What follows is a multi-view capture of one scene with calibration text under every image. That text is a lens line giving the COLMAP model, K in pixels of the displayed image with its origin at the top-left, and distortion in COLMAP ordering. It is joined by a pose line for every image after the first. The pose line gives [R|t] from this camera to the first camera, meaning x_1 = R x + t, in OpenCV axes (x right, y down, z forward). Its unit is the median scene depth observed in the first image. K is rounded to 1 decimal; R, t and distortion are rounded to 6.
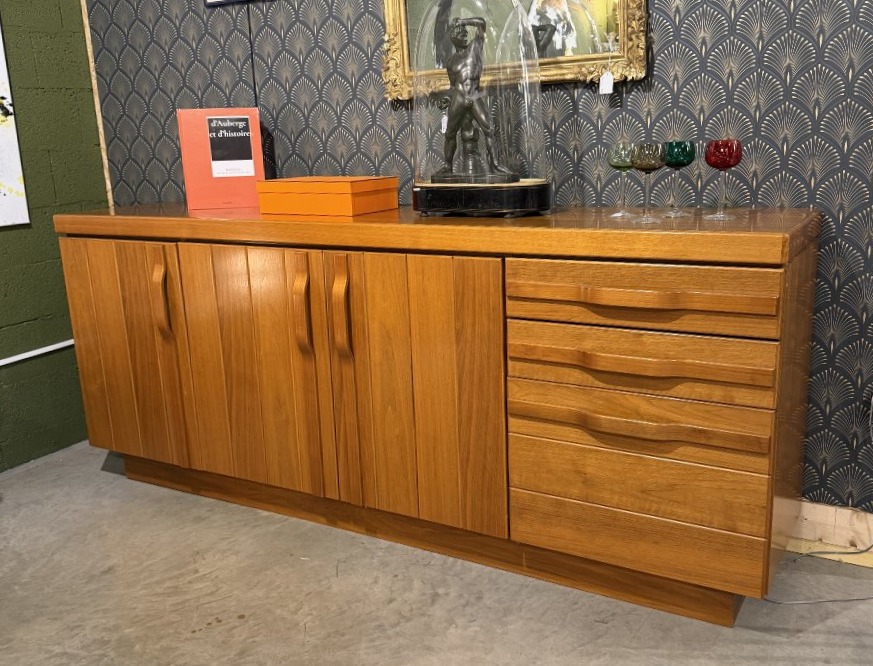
lens RADIAL K [[842.1, 0, 434.5], [0, 842.1, 338.1], [0, 0, 1]] dist [0.014391, 0.000000]
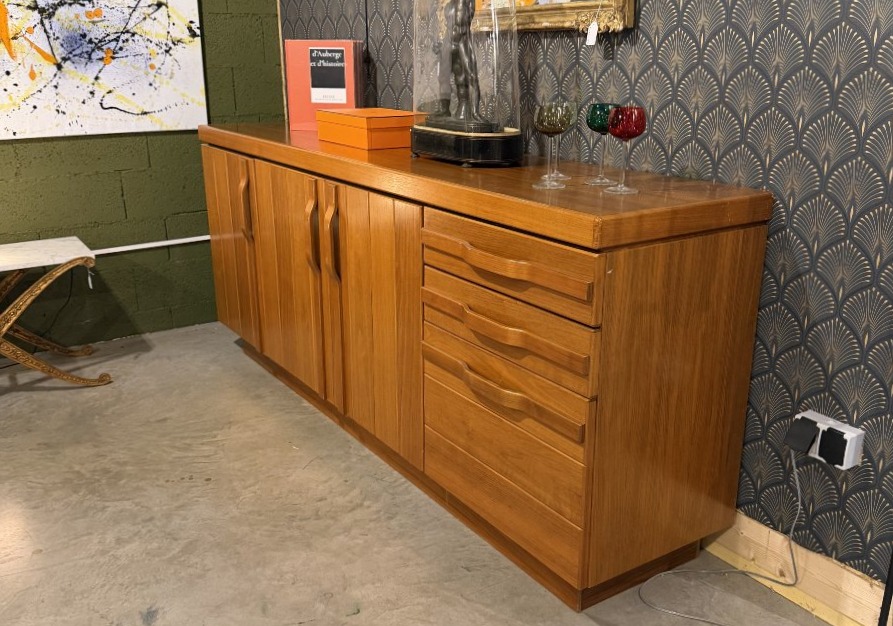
lens RADIAL K [[837.5, 0, 446.5], [0, 837.5, 312.6], [0, 0, 1]] dist [0.039799, 0.000000]
pose [[0.900750, 0.167509, -0.400736, 0.482731], [-0.137542, 0.985163, 0.102643, -0.067750], [0.411984, -0.037338, 0.910426, 0.058955]]
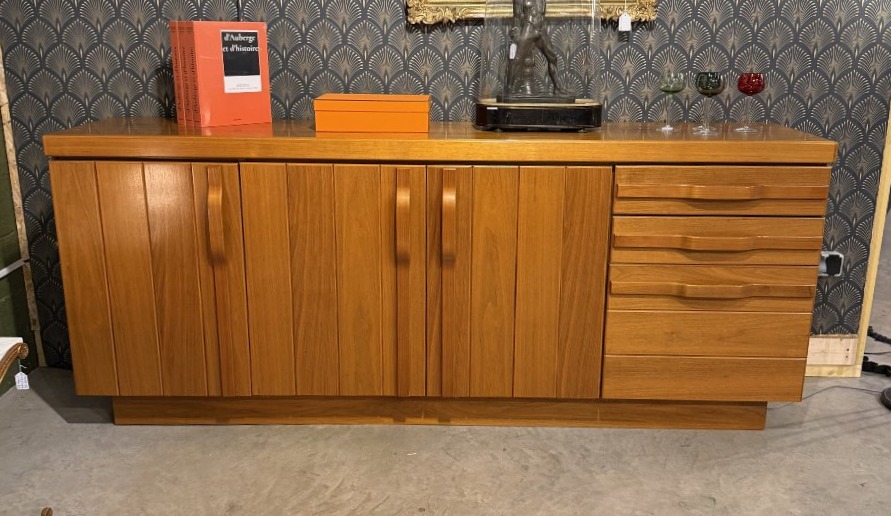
lens RADIAL K [[841.2, 0, 441.0], [0, 841.2, 264.7], [0, 0, 1]] dist [0.029548, 0.000000]
pose [[0.868112, -0.091193, 0.487919, -0.658992], [0.079698, 0.995833, 0.044323, -0.023873], [-0.489928, 0.000409, 0.871763, 0.052474]]
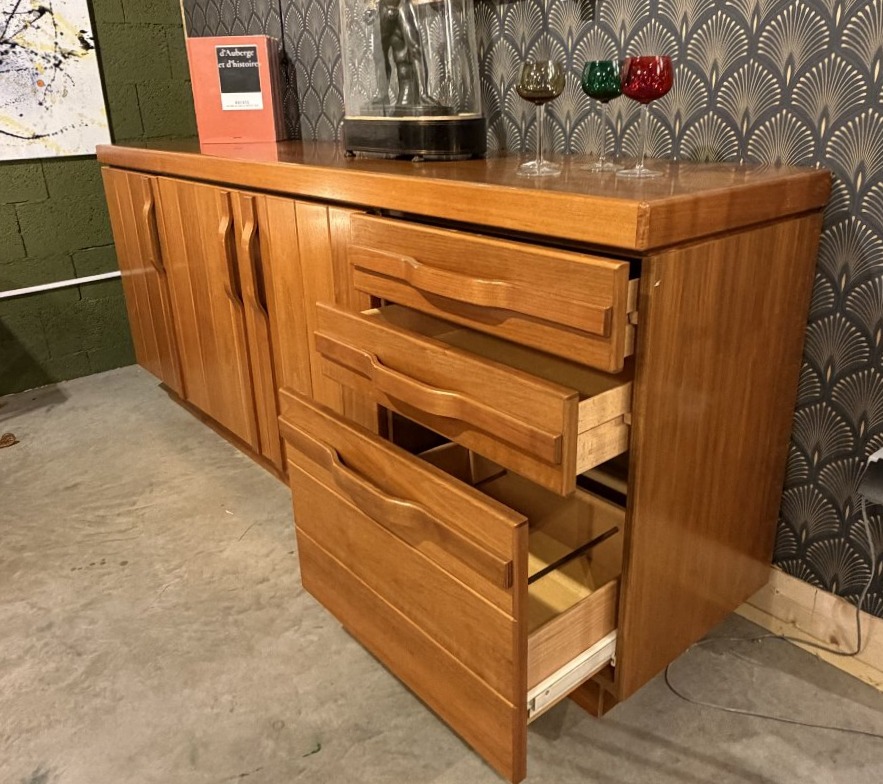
lens RADIAL K [[735.8, 0, 440.2], [0, 735.8, 360.1], [0, 0, 1]] dist [-0.054086, 0.073401]
pose [[0.941853, 0.125883, -0.311555, 0.336739], [-0.087519, 0.987075, 0.134251, -0.050151], [0.324428, -0.099177, 0.940697, 0.318243]]
